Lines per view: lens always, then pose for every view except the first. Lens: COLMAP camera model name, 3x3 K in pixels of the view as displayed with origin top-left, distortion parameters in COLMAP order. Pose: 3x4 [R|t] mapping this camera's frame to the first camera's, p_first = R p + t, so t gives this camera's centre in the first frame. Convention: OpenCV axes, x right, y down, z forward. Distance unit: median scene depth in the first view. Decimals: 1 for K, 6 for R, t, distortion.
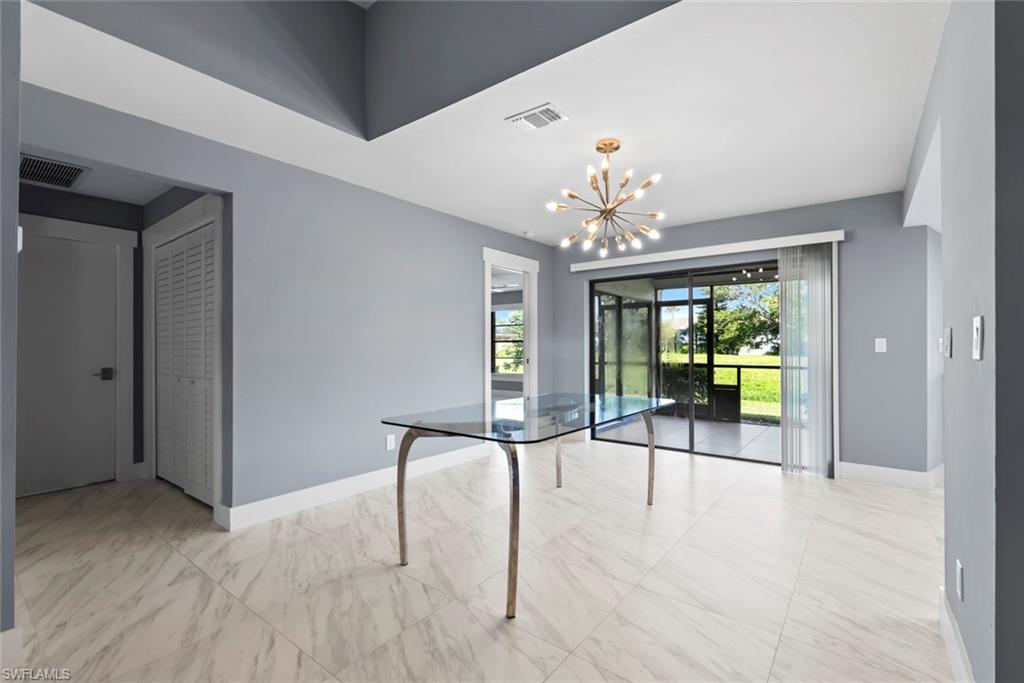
lens RADIAL K [[464.4, 0, 511.7], [0, 464.4, 344.3], [0, 0, 1]] dist [0.001214, 0.000458]
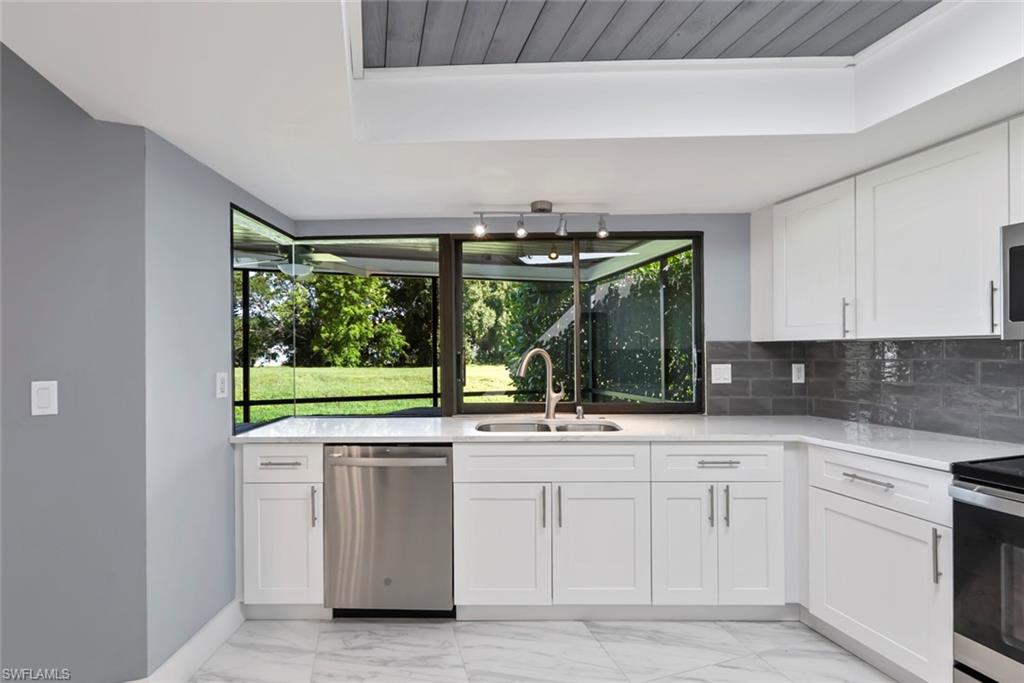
lens RADIAL K [[463.3, 0, 531.7], [0, 463.3, 351.8], [0, 0, 1]] dist [-0.000375, 0.000029]
pose [[0.572759, -0.007074, 0.819693, 0.481606], [0.009803, 0.999950, 0.001780, -0.024023], [-0.819665, 0.007016, 0.572800, 0.283478]]
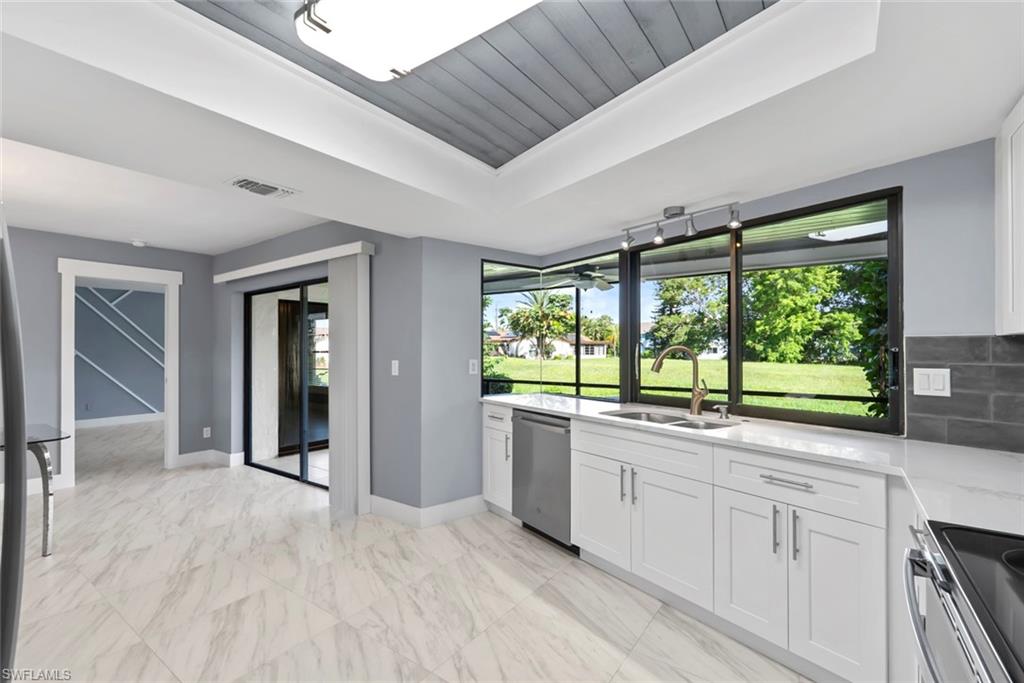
lens RADIAL K [[464.4, 0, 511.7], [0, 464.4, 344.3], [0, 0, 1]] dist [0.001214, 0.000458]
pose [[0.999672, -0.003291, 0.025389, 0.682212], [0.003515, 0.999955, -0.008776, -0.024241], [-0.025359, 0.008863, 0.999639, 0.055684]]
